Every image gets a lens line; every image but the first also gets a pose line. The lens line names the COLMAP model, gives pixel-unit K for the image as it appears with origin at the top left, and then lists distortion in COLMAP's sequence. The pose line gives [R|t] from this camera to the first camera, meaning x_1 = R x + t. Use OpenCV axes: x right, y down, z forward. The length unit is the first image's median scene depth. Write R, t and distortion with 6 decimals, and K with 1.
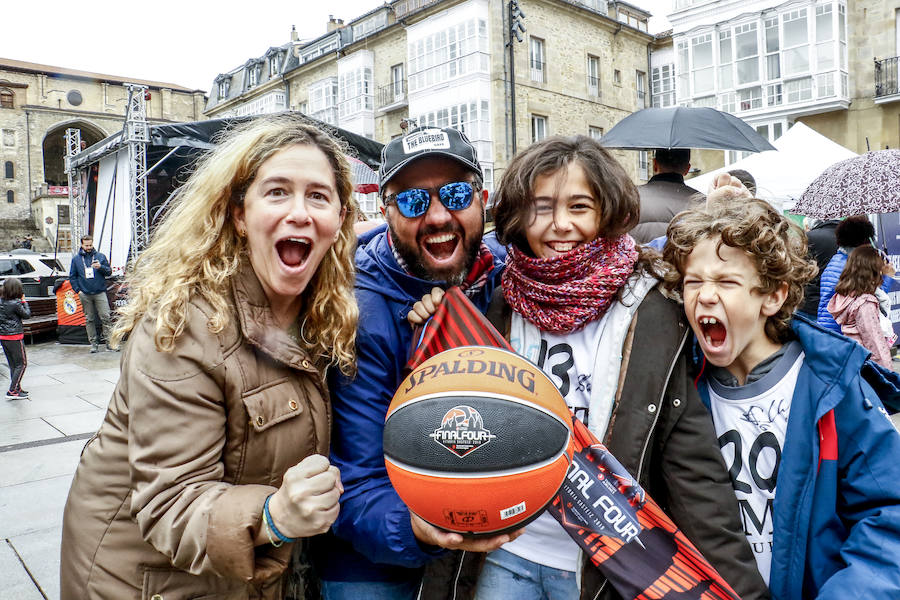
lens RADIAL K [[723.9, 0, 450.0], [0, 723.9, 300.0], [0, 0, 1]] dist [-0.182490, 0.153592]
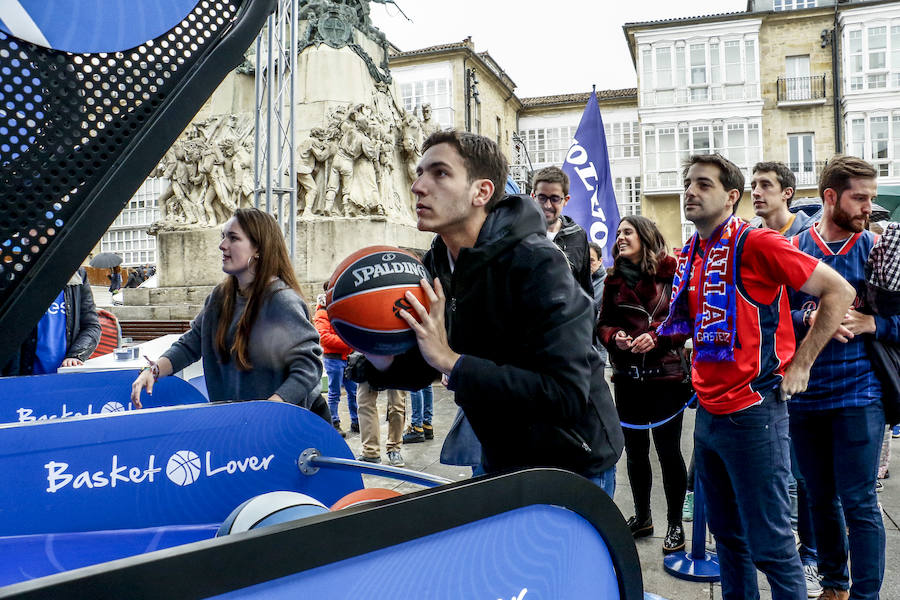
lens RADIAL K [[723.9, 0, 450.0], [0, 723.9, 300.0], [0, 0, 1]] dist [-0.182490, 0.153592]
pose [[0.867341, 0.001628, 0.497713, -0.533776], [0.018563, 0.999193, -0.035617, 0.007785], [-0.497369, 0.040131, 0.866610, -0.006388]]
